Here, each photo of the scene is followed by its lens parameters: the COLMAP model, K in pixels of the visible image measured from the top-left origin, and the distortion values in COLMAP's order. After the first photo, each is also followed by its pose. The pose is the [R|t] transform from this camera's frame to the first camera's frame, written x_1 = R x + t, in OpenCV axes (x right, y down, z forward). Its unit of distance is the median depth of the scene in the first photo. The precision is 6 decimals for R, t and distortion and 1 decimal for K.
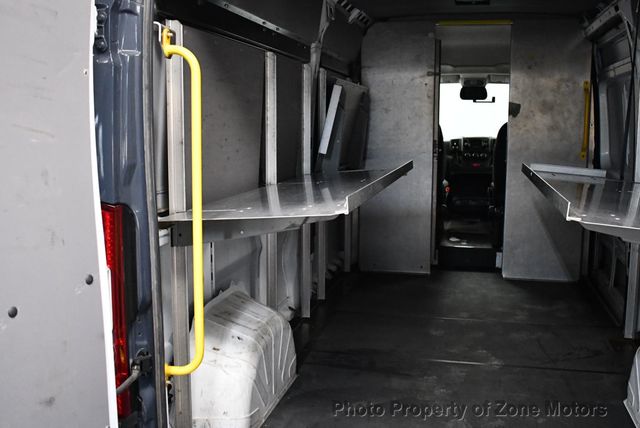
lens RADIAL K [[662.8, 0, 329.4], [0, 662.8, 214.5], [0, 0, 1]] dist [-0.085639, 0.000000]
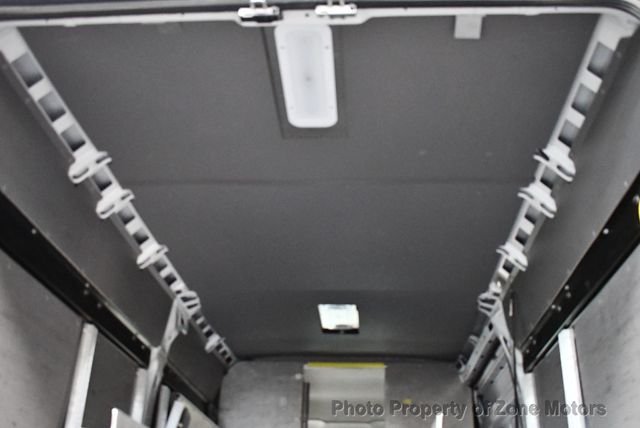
lens RADIAL K [[662.8, 0, 322.9], [0, 662.8, 216.3], [0, 0, 1]] dist [-0.085639, 0.000000]
pose [[0.987661, 0.092665, 0.126253, 0.063083], [-0.001732, 0.812579, -0.582849, 0.093908], [-0.156600, 0.575438, 0.802713, 0.162608]]
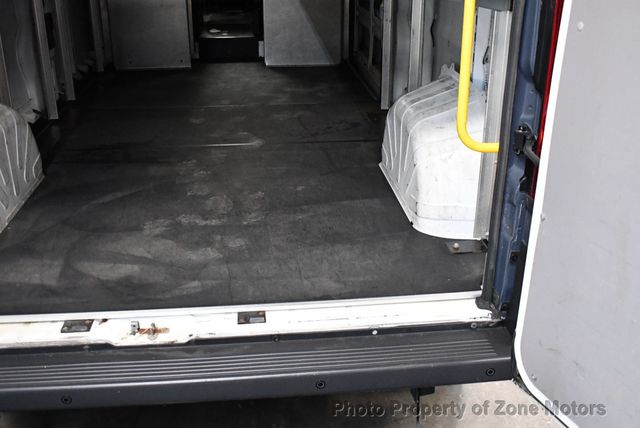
lens RADIAL K [[662.8, 0, 321.8], [0, 662.8, 211.5], [0, 0, 1]] dist [-0.085639, 0.000000]
pose [[0.947287, -0.131670, 0.292080, 0.033881], [0.047619, 0.959386, 0.278050, 0.043760], [-0.316829, -0.249484, 0.915083, 0.027351]]
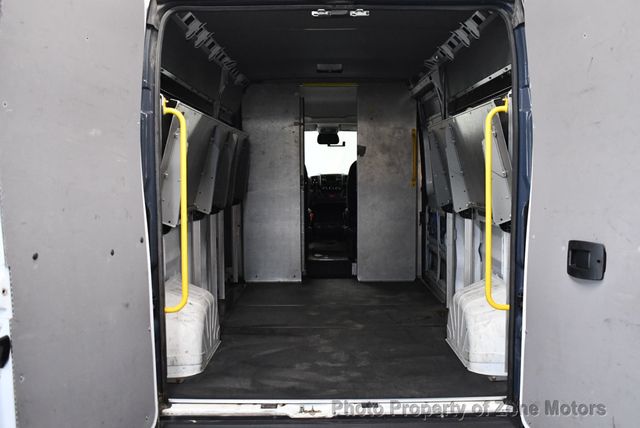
lens RADIAL K [[662.8, 0, 322.7], [0, 662.8, 220.0], [0, 0, 1]] dist [-0.085639, 0.000000]
pose [[0.975293, -0.027529, 0.219195, -0.104029], [0.041409, 0.997400, -0.058982, 0.063095], [-0.217001, 0.066601, 0.973897, -0.310979]]
